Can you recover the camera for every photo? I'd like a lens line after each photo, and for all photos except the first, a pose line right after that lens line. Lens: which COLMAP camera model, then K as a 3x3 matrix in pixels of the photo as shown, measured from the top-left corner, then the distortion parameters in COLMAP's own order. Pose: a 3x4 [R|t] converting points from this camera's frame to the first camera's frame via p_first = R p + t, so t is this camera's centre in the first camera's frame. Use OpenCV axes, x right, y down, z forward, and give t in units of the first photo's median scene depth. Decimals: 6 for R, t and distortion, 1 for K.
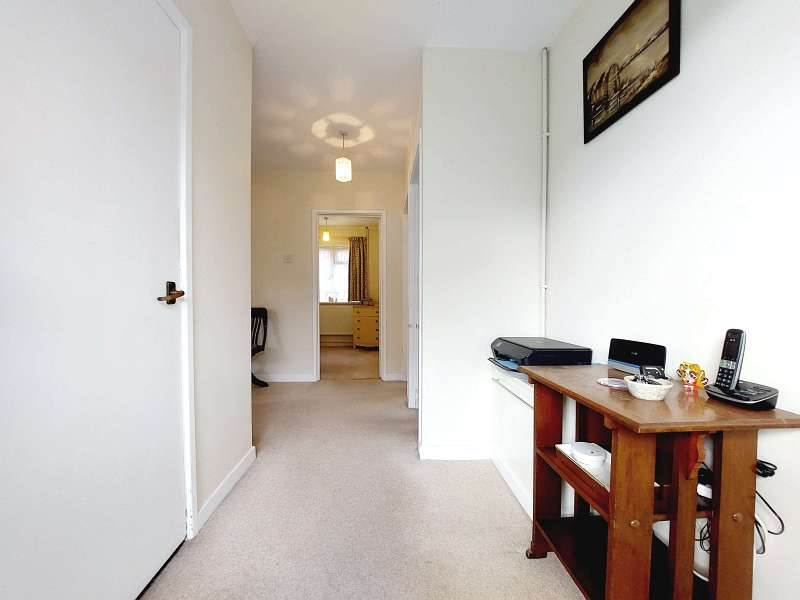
lens RADIAL K [[315.0, 0, 400.1], [0, 315.0, 302.1], [0, 0, 1]] dist [-0.015136, -0.000341]
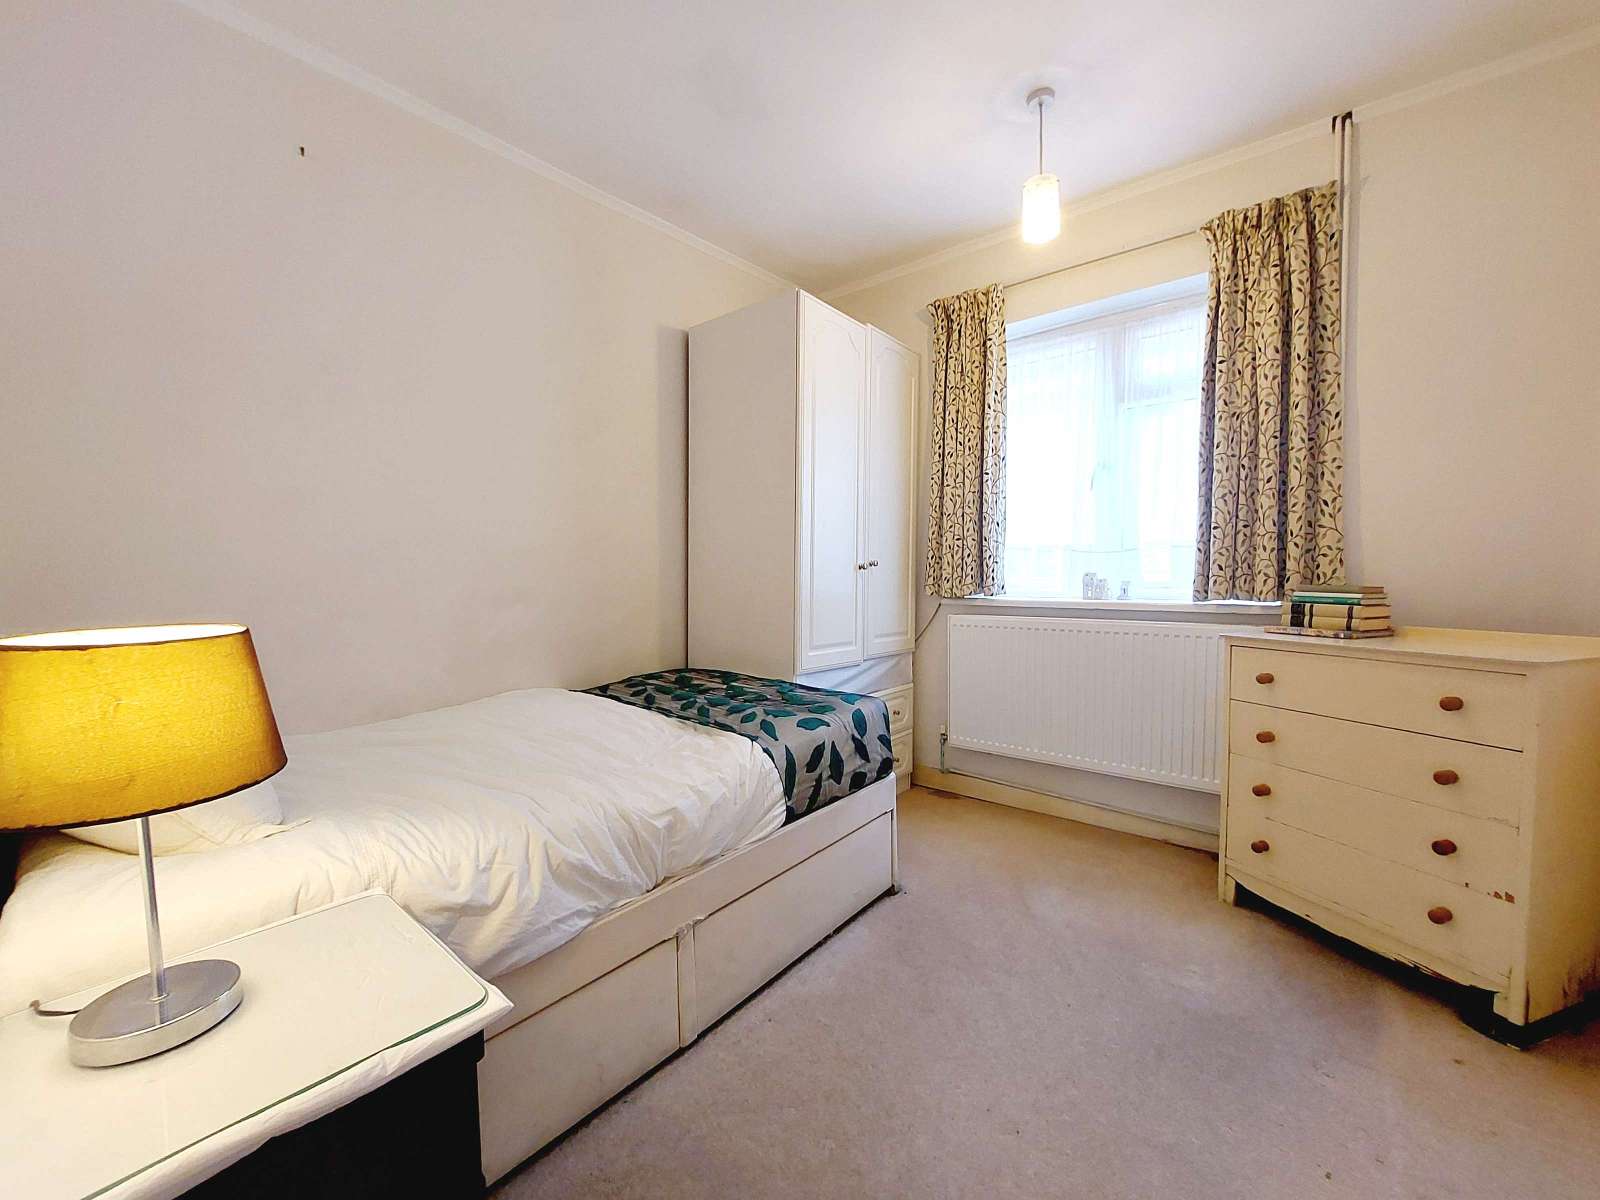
lens RADIAL K [[630.1, 0, 799.8], [0, 630.1, 597.0], [0, 0, 1]] dist [-0.015136, -0.000341]
pose [[0.726367, 0.026435, -0.686798, -0.085475], [0.000835, 0.999225, 0.039344, -0.017602], [0.687306, -0.029152, 0.725782, 0.598158]]
